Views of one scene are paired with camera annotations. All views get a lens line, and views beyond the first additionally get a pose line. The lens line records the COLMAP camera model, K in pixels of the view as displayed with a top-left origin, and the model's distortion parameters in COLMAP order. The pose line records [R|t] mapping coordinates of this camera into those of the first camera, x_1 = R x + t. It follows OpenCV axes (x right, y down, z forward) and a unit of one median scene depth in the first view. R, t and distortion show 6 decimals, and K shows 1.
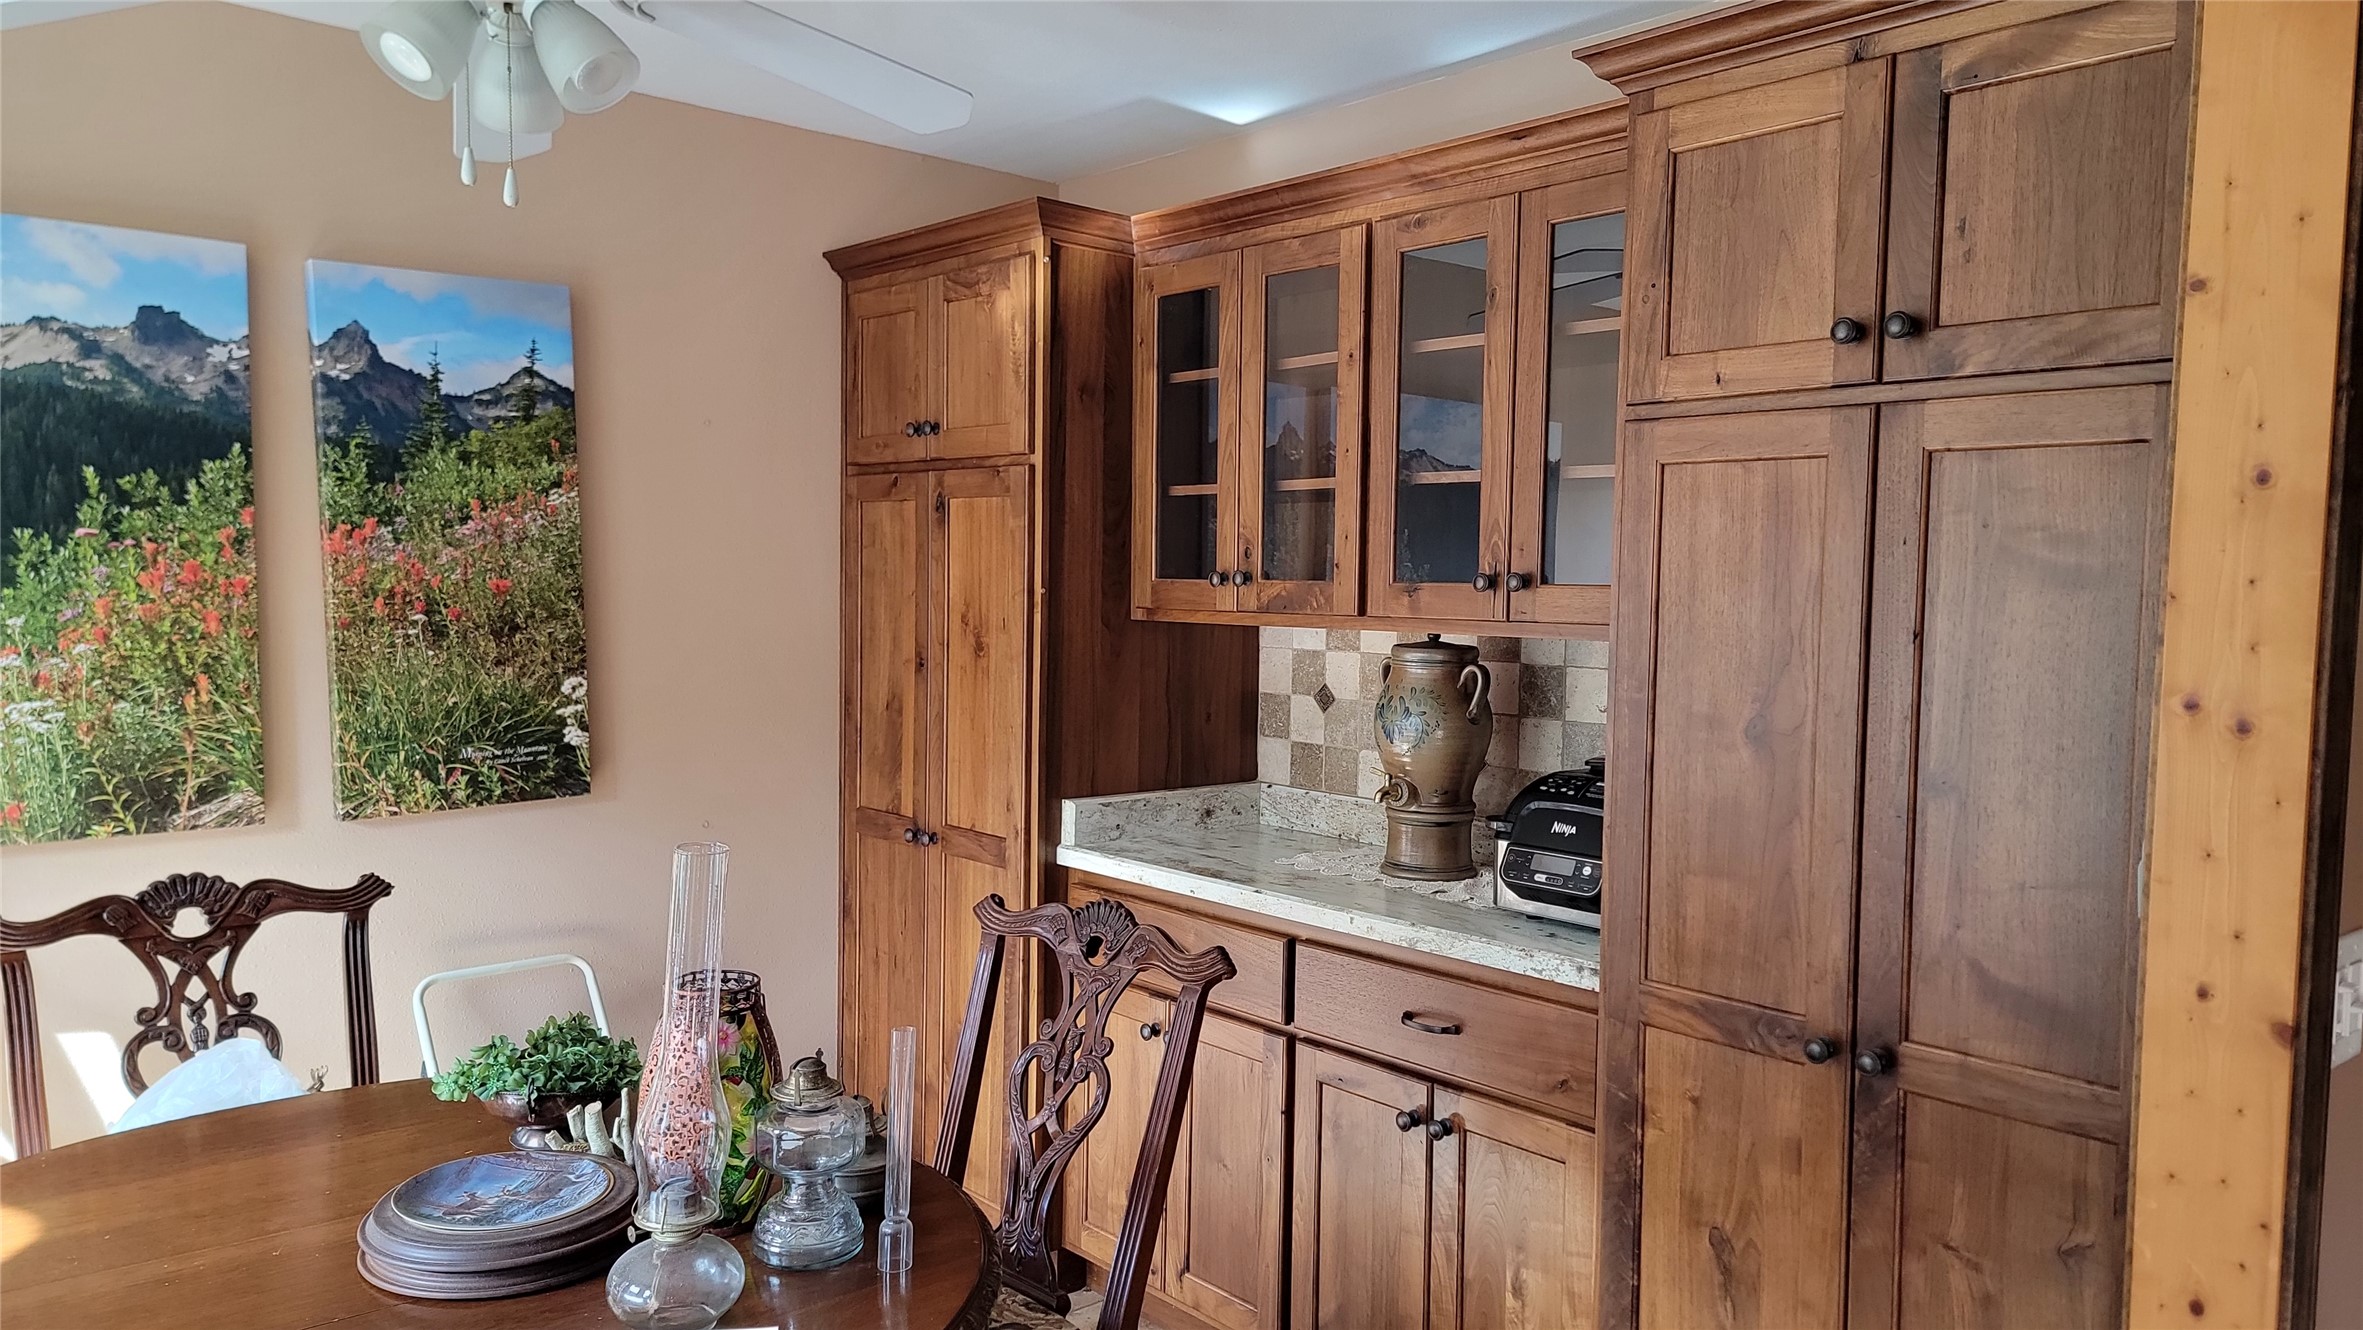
lens RADIAL K [[1626.3, 0, 1204.6], [0, 1626.3, 672.4], [0, 0, 1]] dist [0.069958, -0.061753]
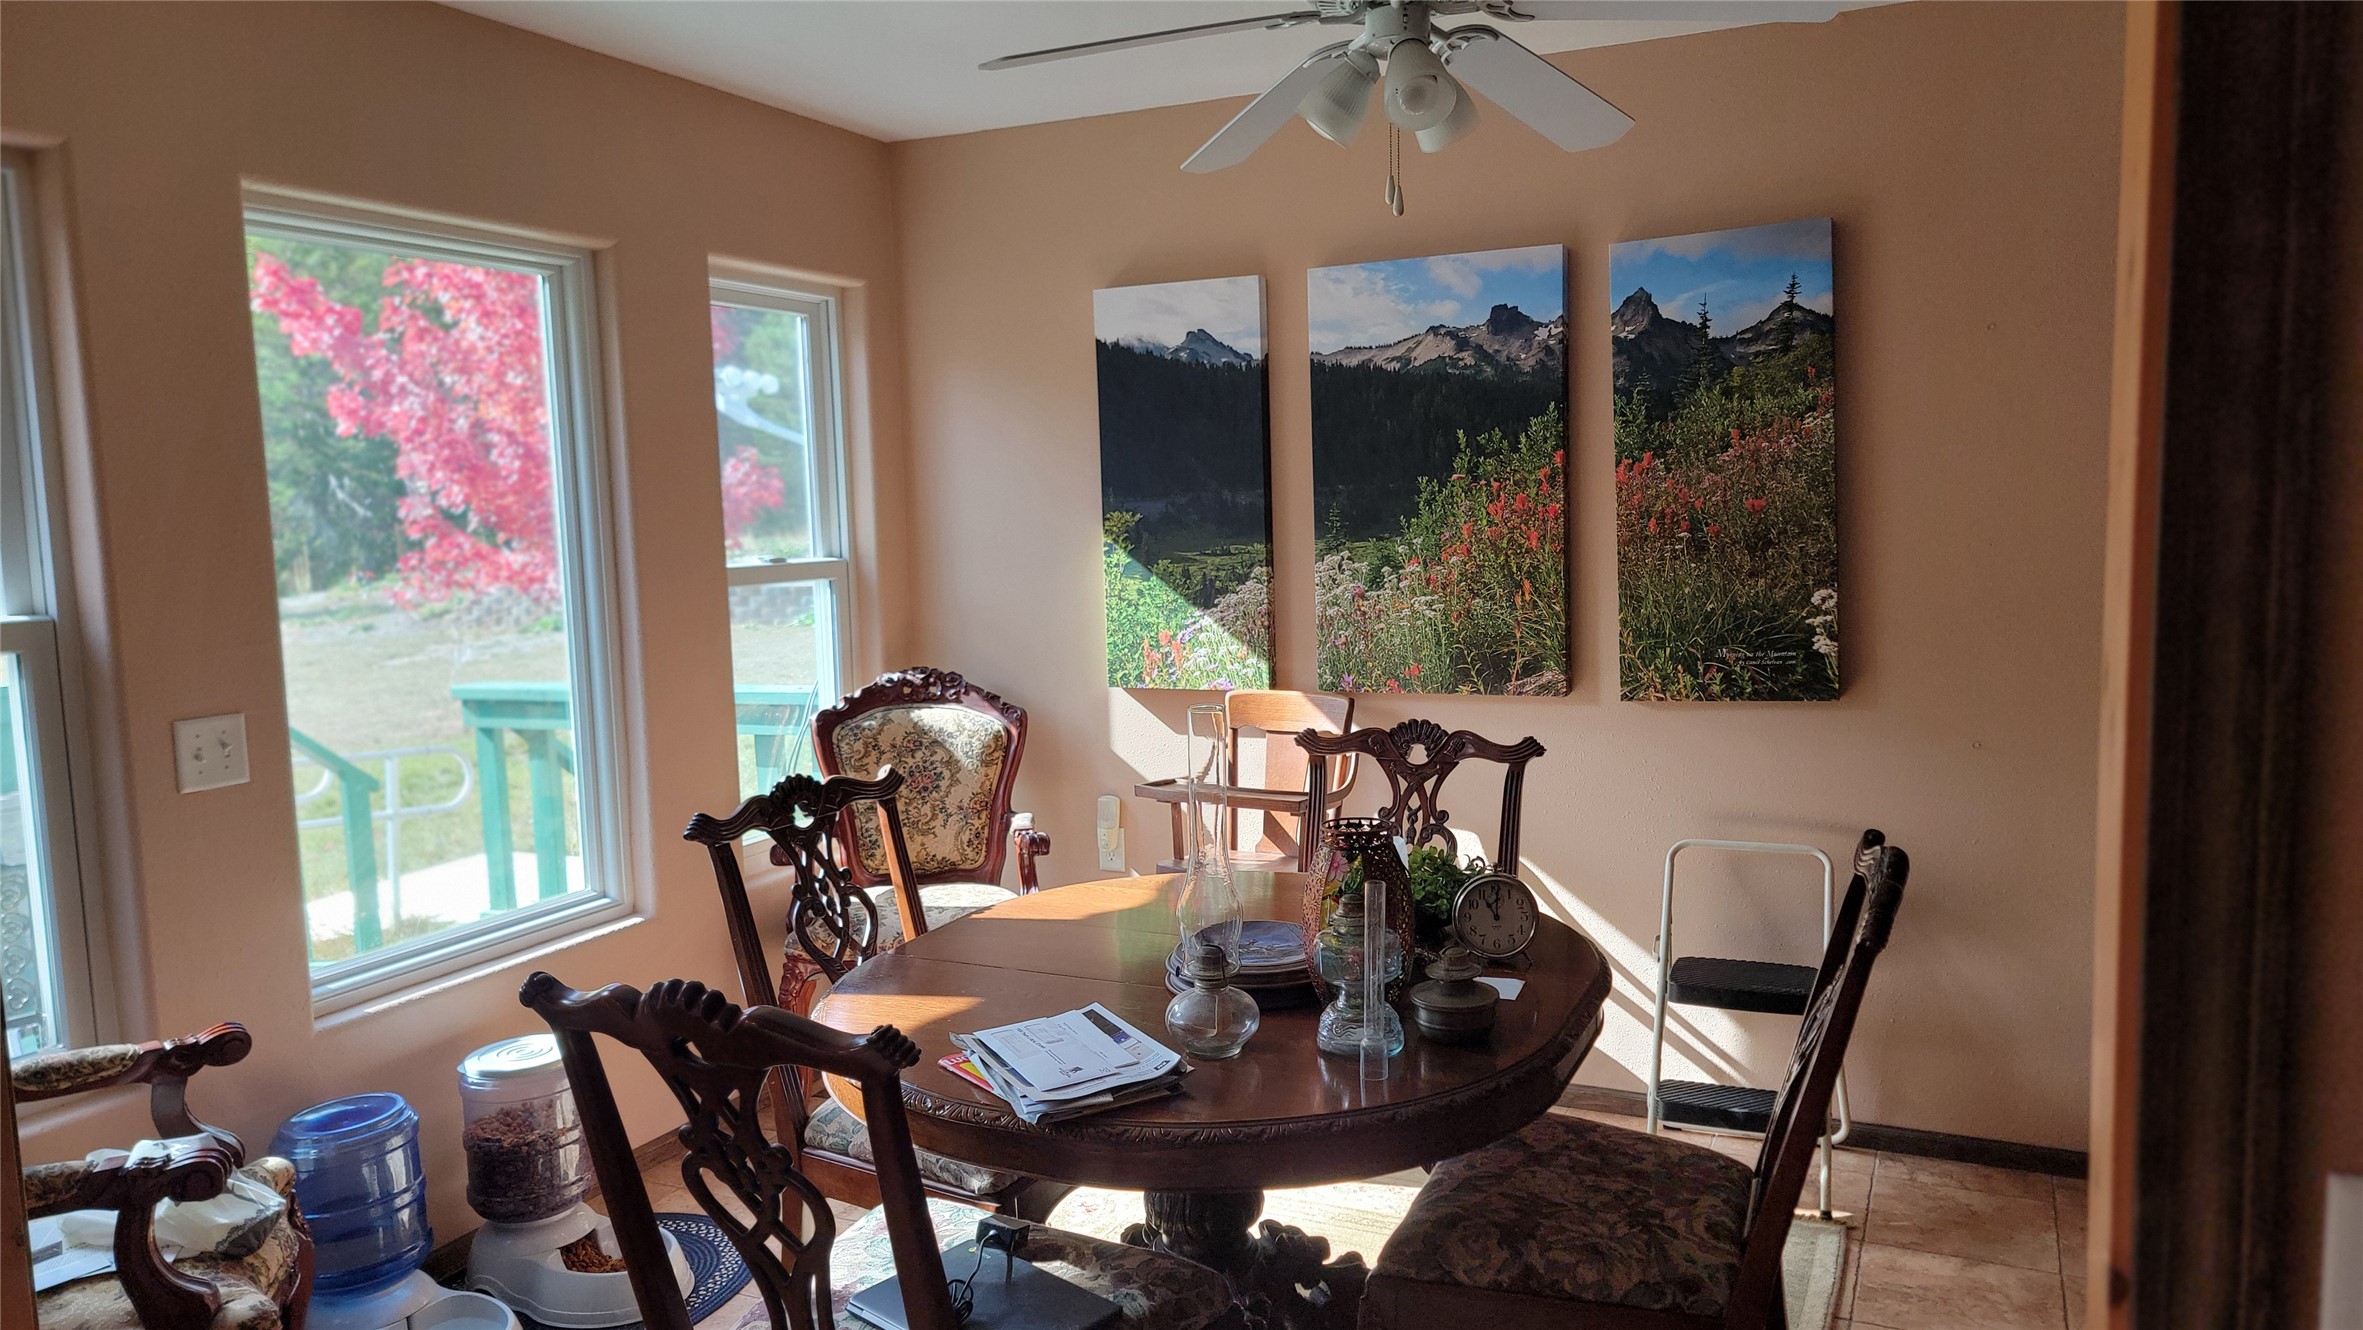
lens RADIAL K [[1626.3, 0, 1204.6], [0, 1626.3, 672.4], [0, 0, 1]] dist [0.069958, -0.061753]
pose [[0.401919, 0.070197, -0.912981, 0.468672], [-0.022168, 0.997511, 0.066938, -0.006094], [0.915407, -0.006665, 0.402474, 0.223644]]
